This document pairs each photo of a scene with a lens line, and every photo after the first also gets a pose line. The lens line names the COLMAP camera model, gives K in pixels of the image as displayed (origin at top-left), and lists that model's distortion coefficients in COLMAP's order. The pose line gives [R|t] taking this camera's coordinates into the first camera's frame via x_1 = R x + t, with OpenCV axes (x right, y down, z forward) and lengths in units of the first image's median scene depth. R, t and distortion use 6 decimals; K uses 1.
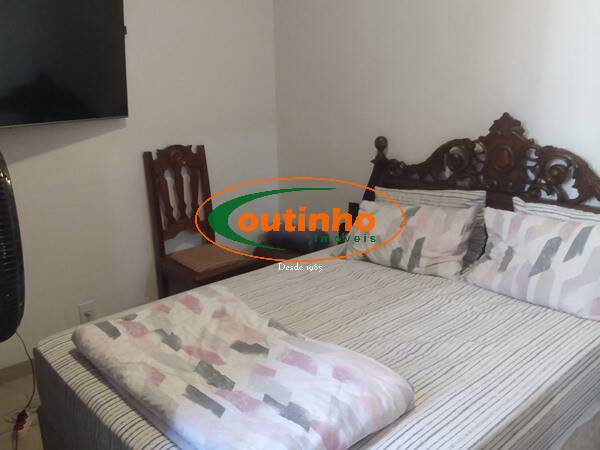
lens RADIAL K [[551.3, 0, 300.0], [0, 551.3, 225.0], [0, 0, 1]] dist [0.099721, -0.240629]
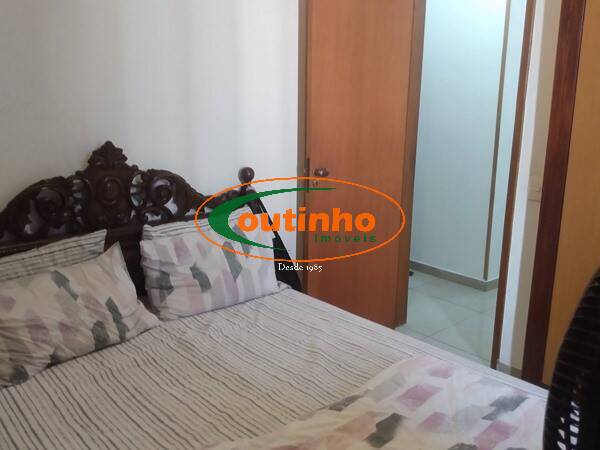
lens RADIAL K [[551.3, 0, 300.0], [0, 551.3, 225.0], [0, 0, 1]] dist [0.099721, -0.240629]
pose [[0.050315, -0.214660, 0.975392, -0.543861], [0.259294, 0.945948, 0.194805, -0.167369], [-0.964487, 0.243111, 0.103256, 0.630146]]
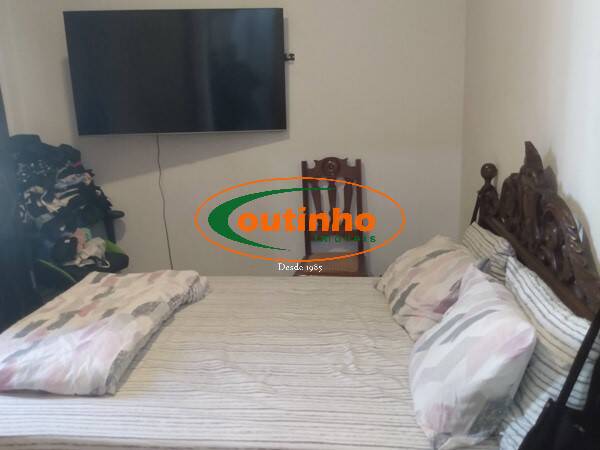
lens RADIAL K [[537.3, 0, 300.0], [0, 537.3, 225.0], [0, 0, 1]] dist [-0.000131, -0.003104]
pose [[0.668304, 0.165048, -0.725348, 0.695220], [-0.180107, 0.981965, 0.057496, -0.080613], [0.721756, 0.092215, 0.685977, 0.302509]]
